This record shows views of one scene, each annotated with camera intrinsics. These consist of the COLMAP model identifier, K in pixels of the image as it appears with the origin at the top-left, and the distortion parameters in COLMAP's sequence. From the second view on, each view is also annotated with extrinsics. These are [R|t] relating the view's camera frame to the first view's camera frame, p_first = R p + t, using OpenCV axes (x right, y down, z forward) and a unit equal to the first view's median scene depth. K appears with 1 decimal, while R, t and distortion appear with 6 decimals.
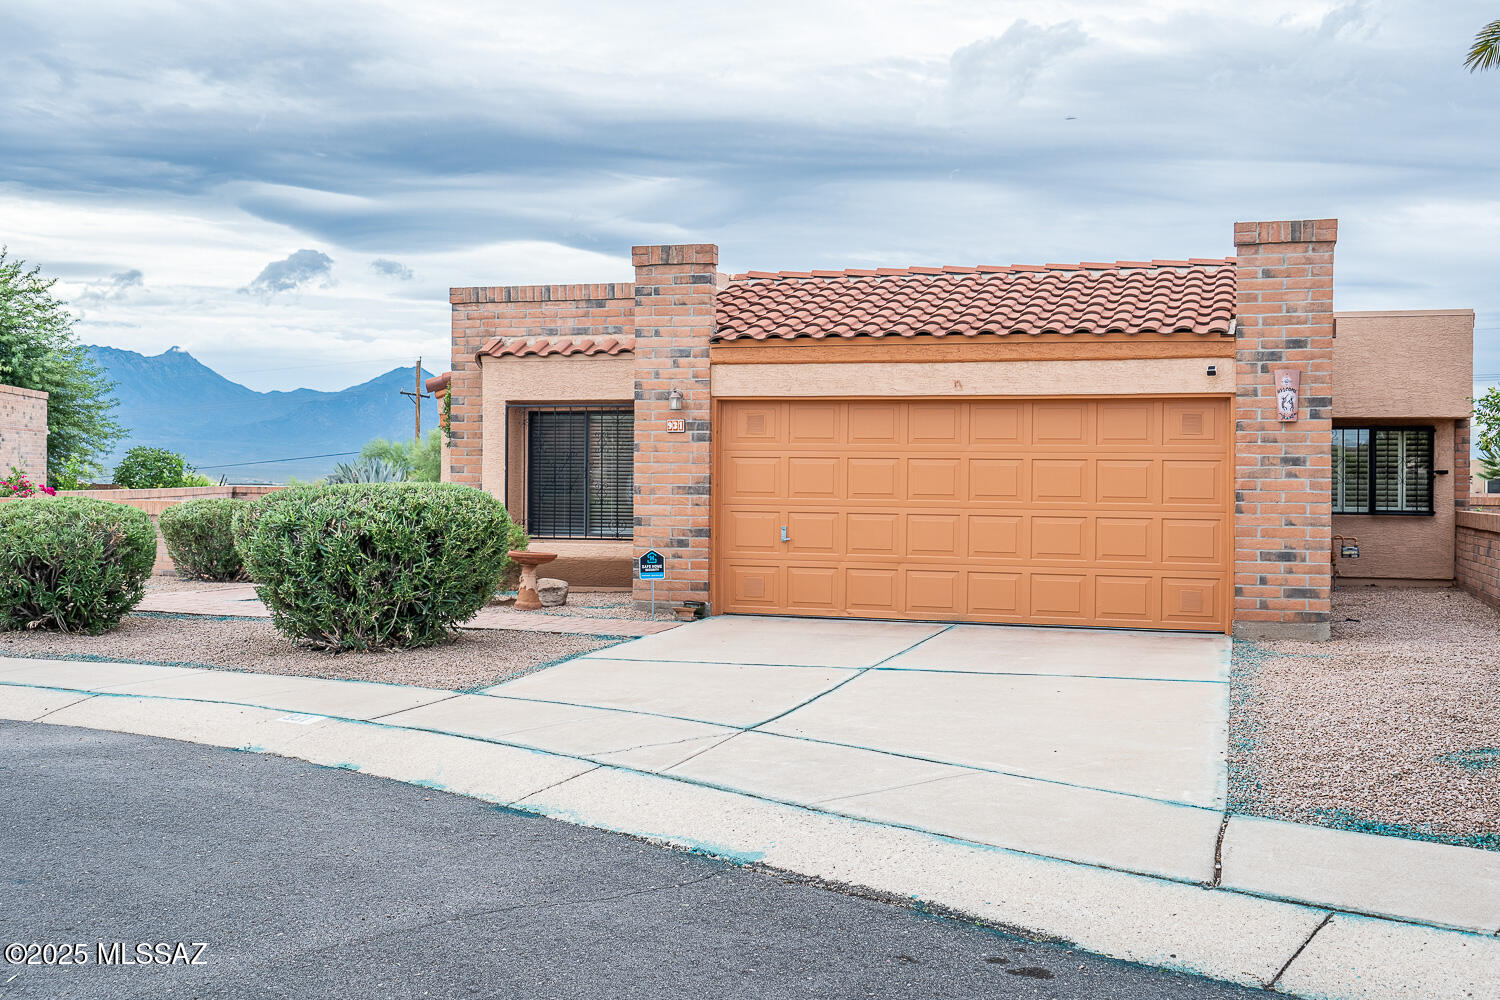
lens RADIAL K [[1643.5, 0, 732.5], [0, 1643.5, 495.1], [0, 0, 1]] dist [0.068506, 0.008932]
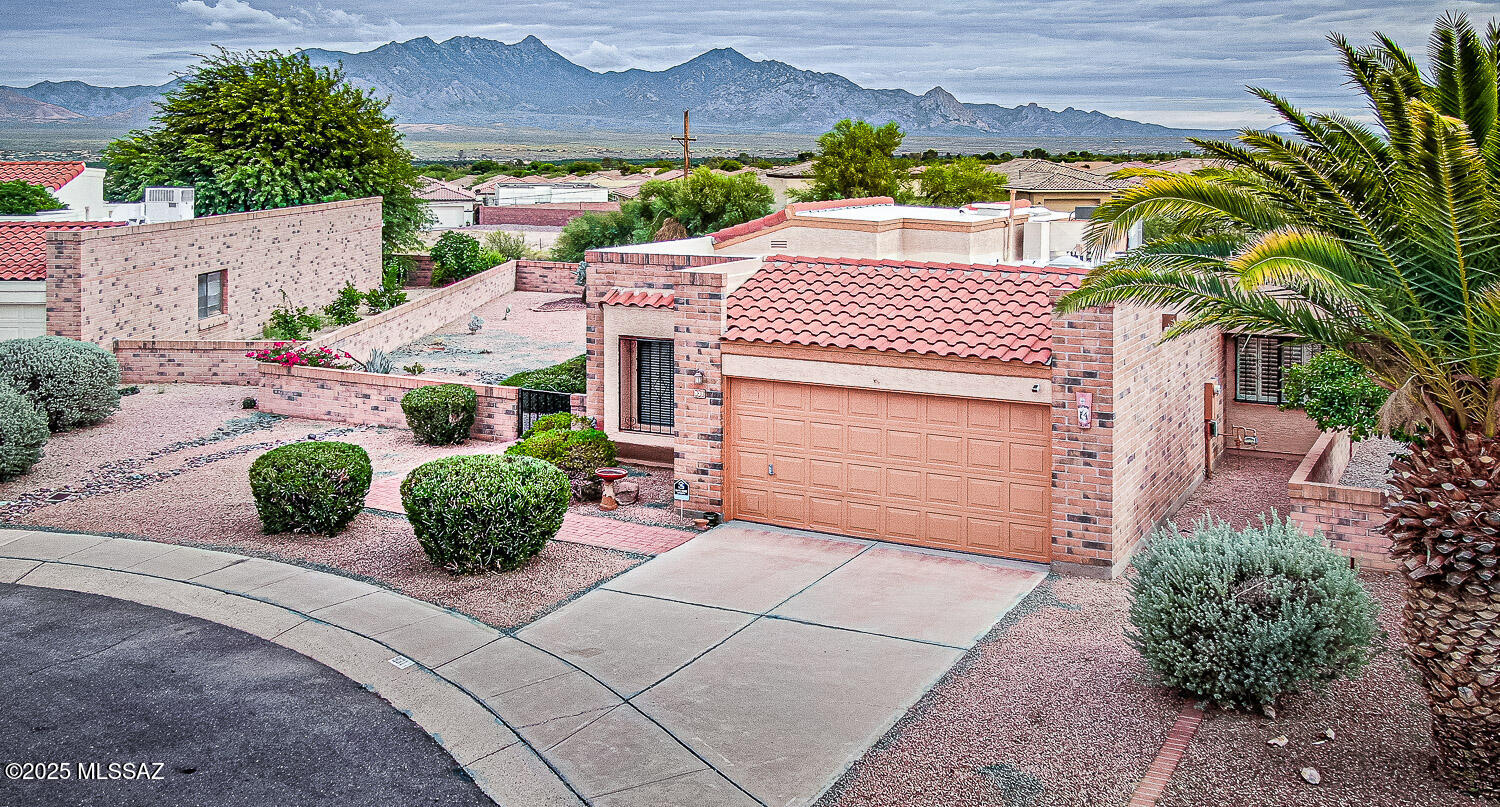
lens RADIAL K [[1456.7, 0, 717.1], [0, 1456.7, 147.9], [0, 0, 1]] dist [-0.016932, -0.003716]
pose [[0.980907, -0.008222, -0.194306, 0.241026], [0.006529, 0.999935, -0.009353, -0.253815], [0.194370, 0.007906, 0.980896, -0.297169]]
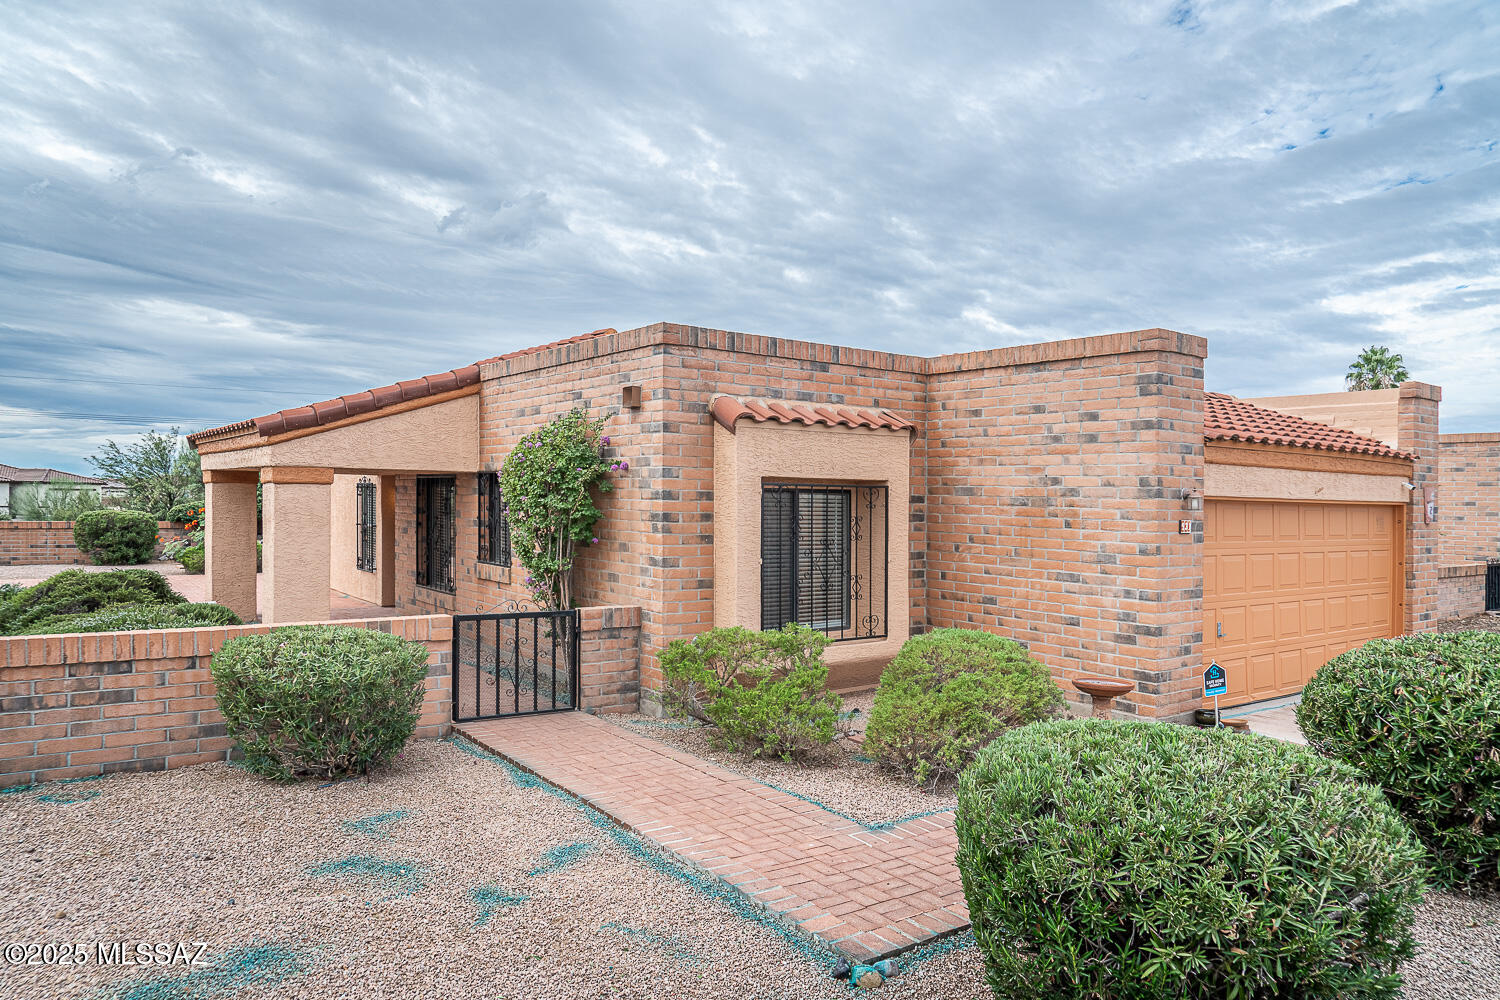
lens RADIAL K [[1023.6, 0, 750.0], [0, 1023.6, 500.0], [0, 0, 1]] dist [-0.026774, -0.001035]
pose [[0.594932, -0.000099, 0.803776, -0.653379], [-0.007262, 0.999959, 0.005499, -0.058927], [-0.803743, -0.009109, 0.594907, 0.857871]]
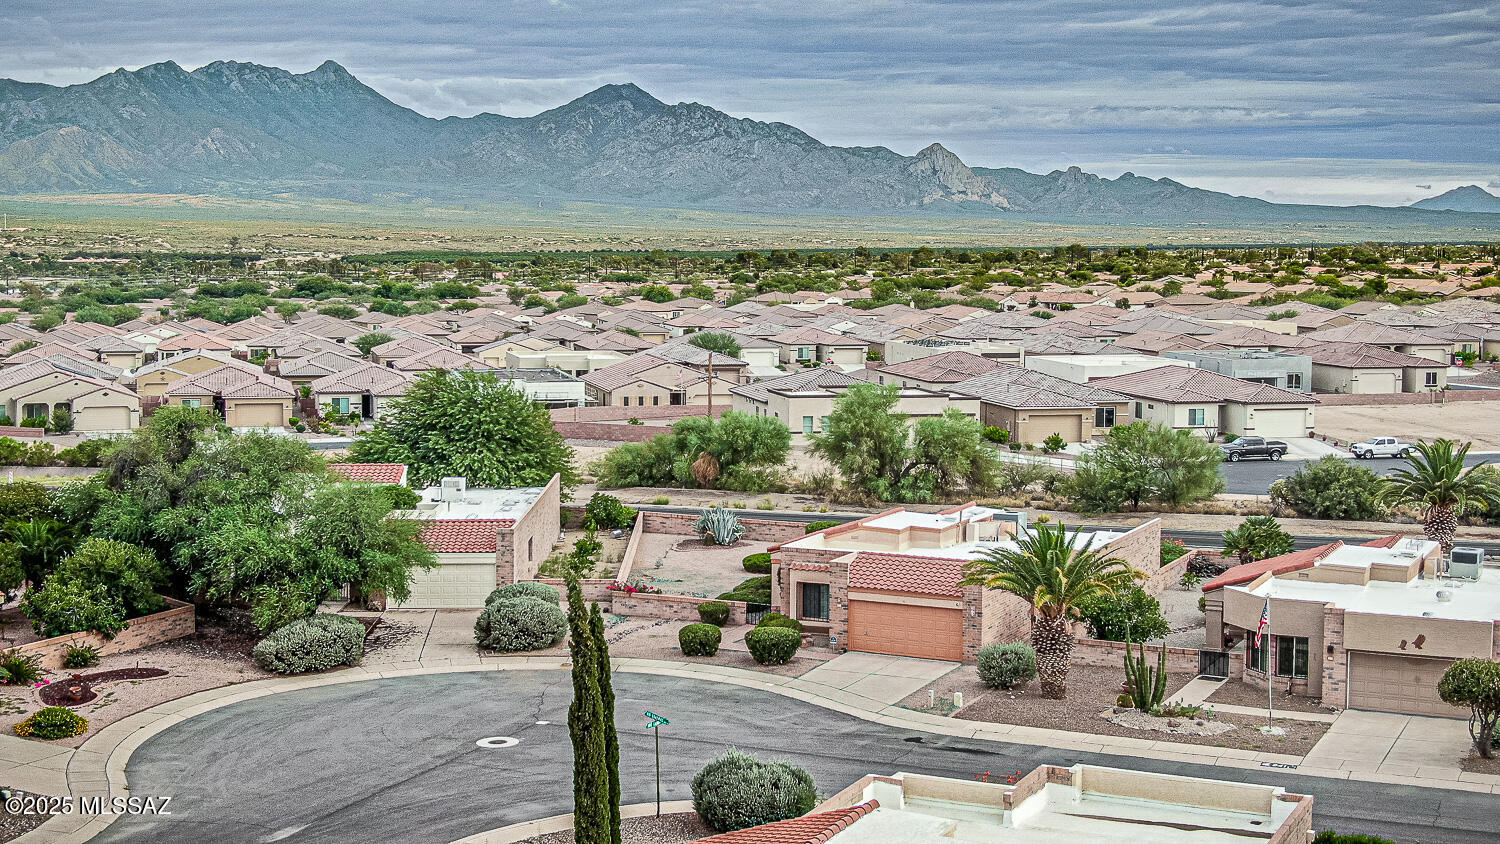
lens RADIAL K [[1952.7, 0, 750.0], [0, 1952.7, 422.0], [0, 0, 1]] dist [0.294478, -1.408399]
pose [[0.990521, 0.006616, -0.137200, 0.417732], [0.003357, 0.997375, 0.072329, -0.864168], [0.137318, -0.072104, 0.987899, -3.884568]]
